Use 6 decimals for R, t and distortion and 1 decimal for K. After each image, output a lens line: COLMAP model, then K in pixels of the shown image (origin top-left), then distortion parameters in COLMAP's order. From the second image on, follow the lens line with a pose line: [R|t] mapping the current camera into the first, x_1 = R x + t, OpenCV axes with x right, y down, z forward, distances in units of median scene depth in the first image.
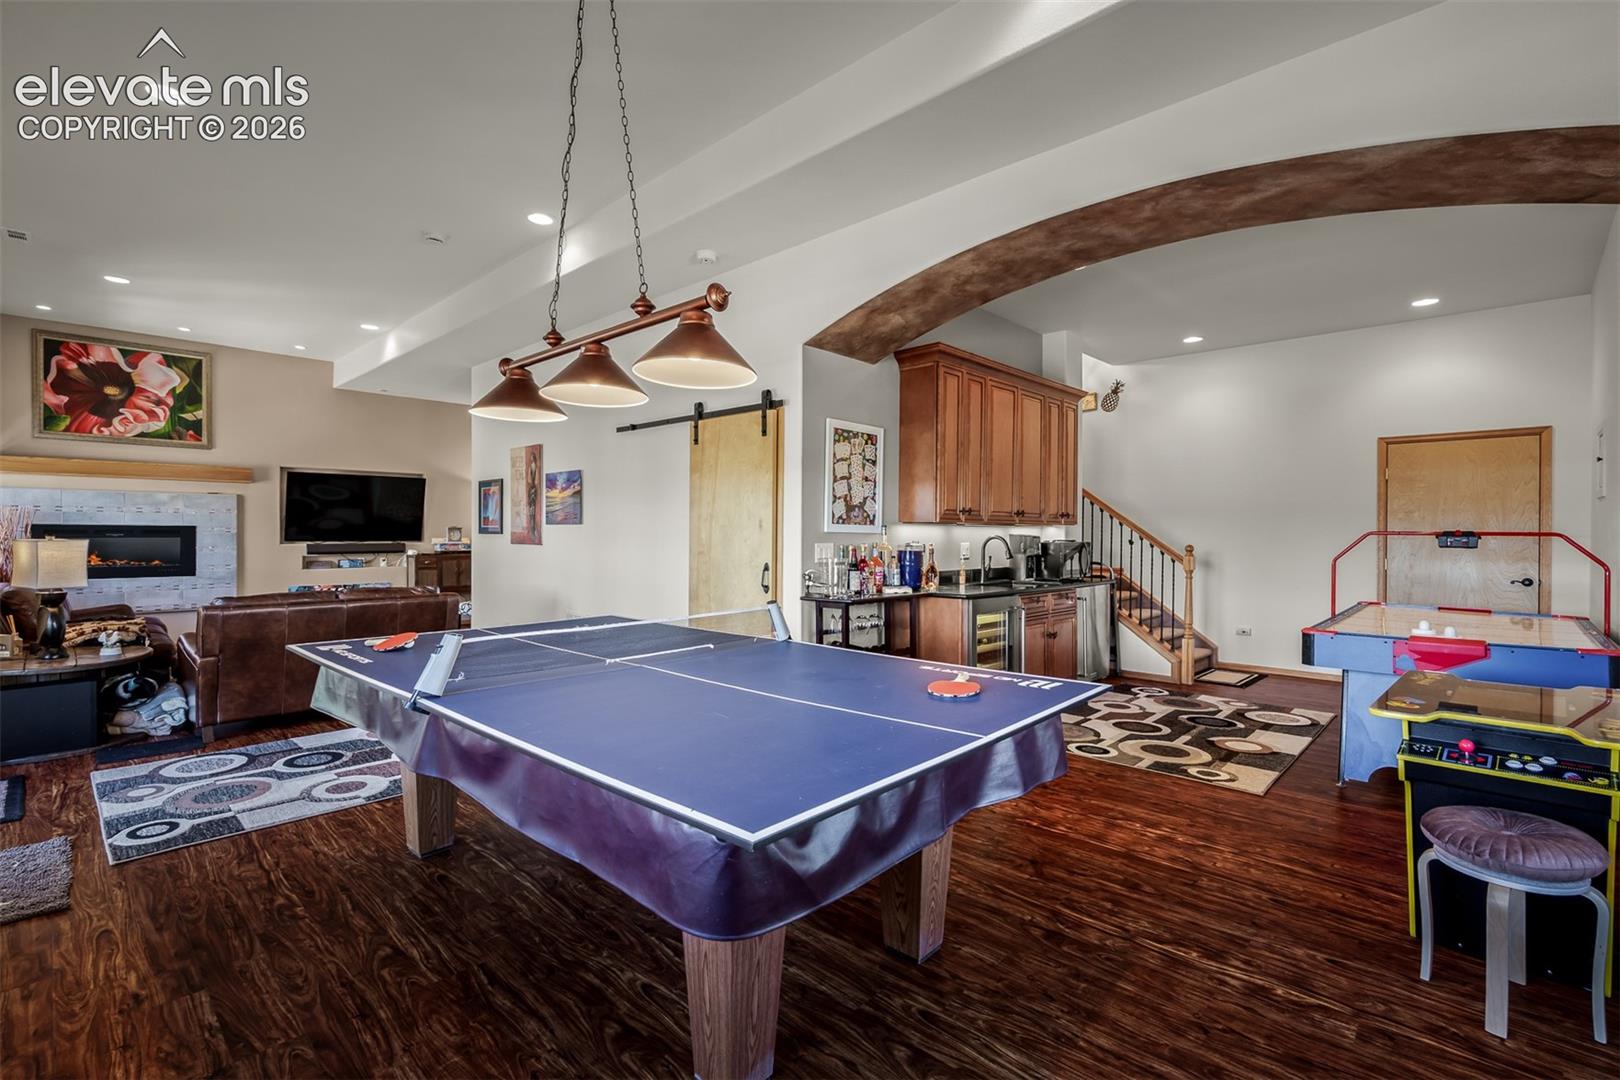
lens RADIAL K [[737.2, 0, 810.5], [0, 737.2, 529.9], [0, 0, 1]] dist [-0.000614, -0.000870]
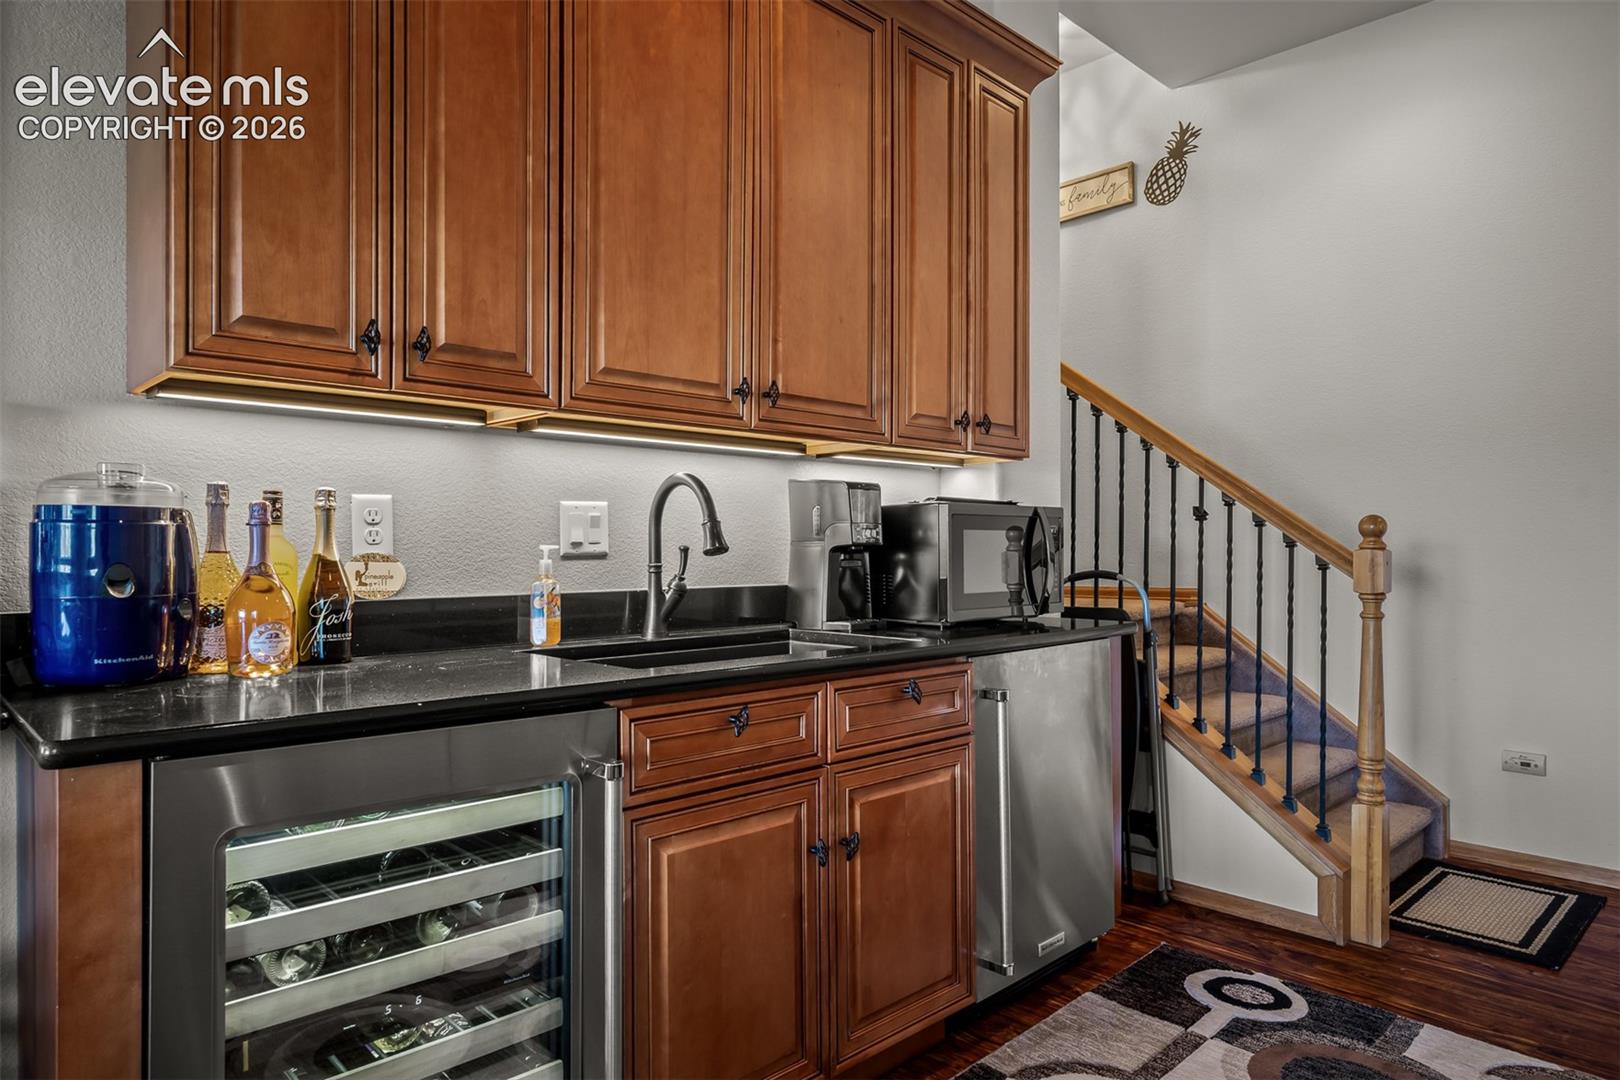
lens RADIAL K [[972.8, 0, 806.1], [0, 972.8, 554.0], [0, 0, 1]] dist [0.005723, 0.000813]
pose [[0.999249, -0.007371, -0.038048, 0.281235], [0.007711, 0.999932, 0.008805, 0.032020], [0.037980, -0.009092, 0.999237, 0.562341]]
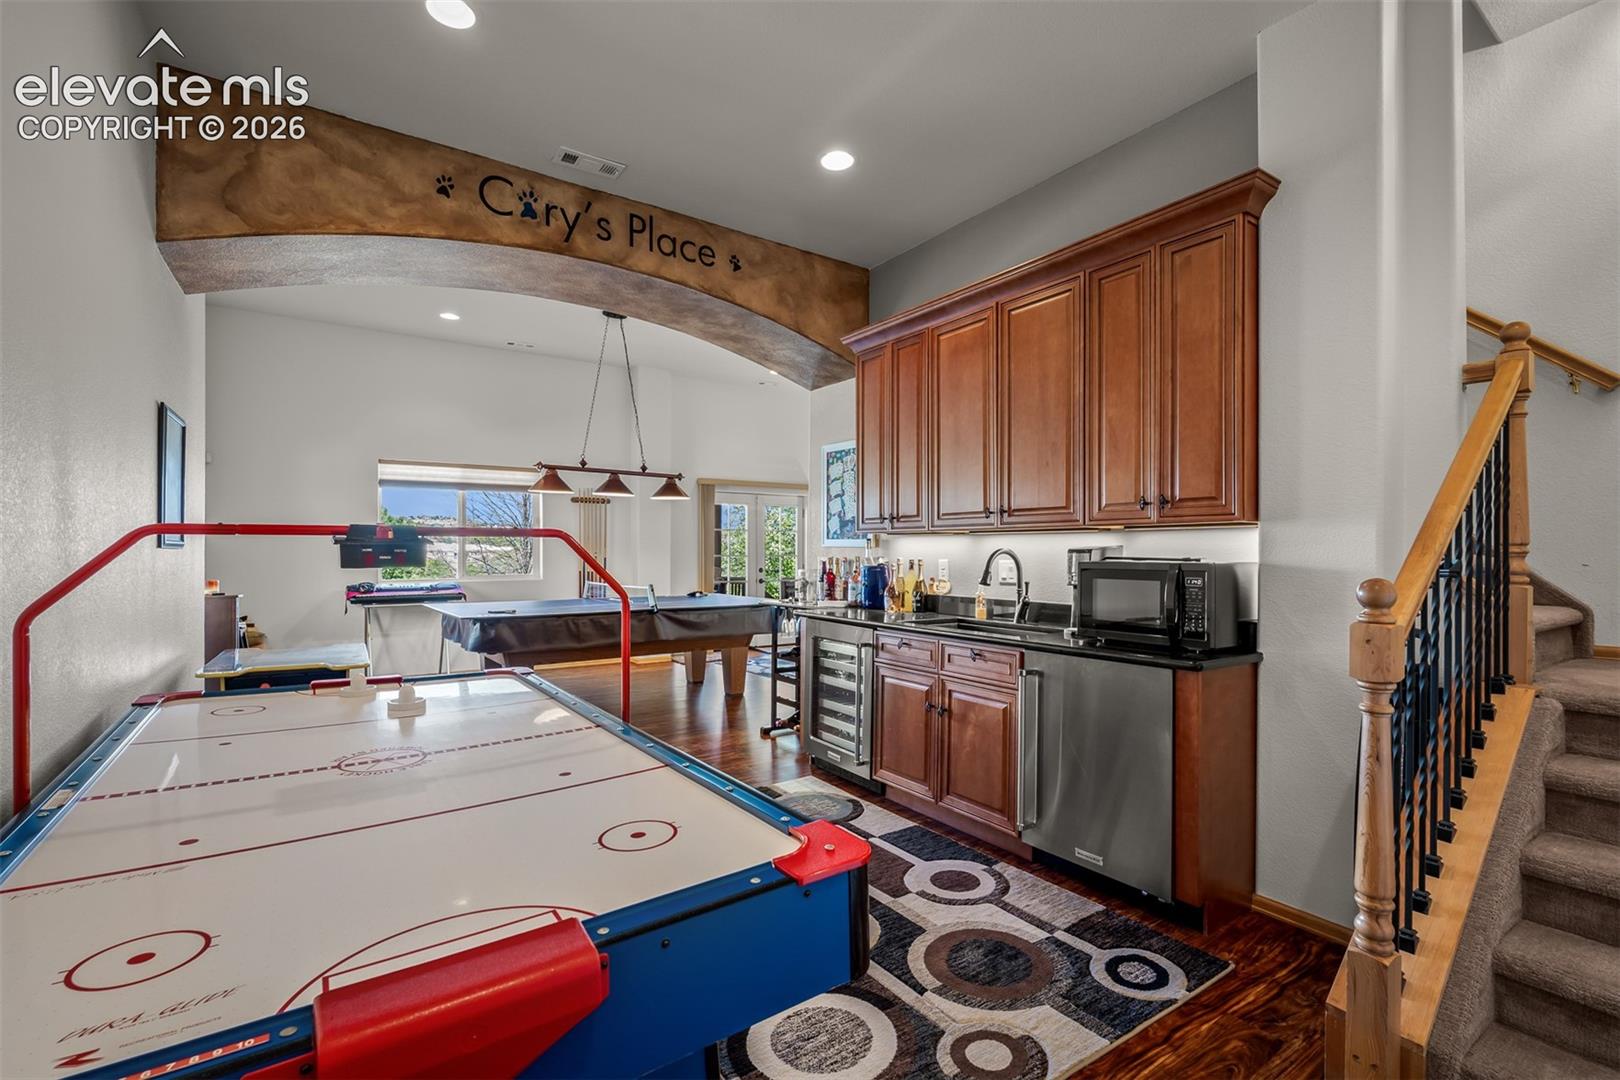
lens RADIAL K [[737.2, 0, 808.1], [0, 737.2, 544.6], [0, 0, 1]] dist [-0.000614, -0.000870]
pose [[-0.208115, -0.009728, -0.978056, 0.819106], [0.005132, 0.999926, -0.011038, 0.008932], [0.978091, -0.007316, -0.208049, 0.873891]]
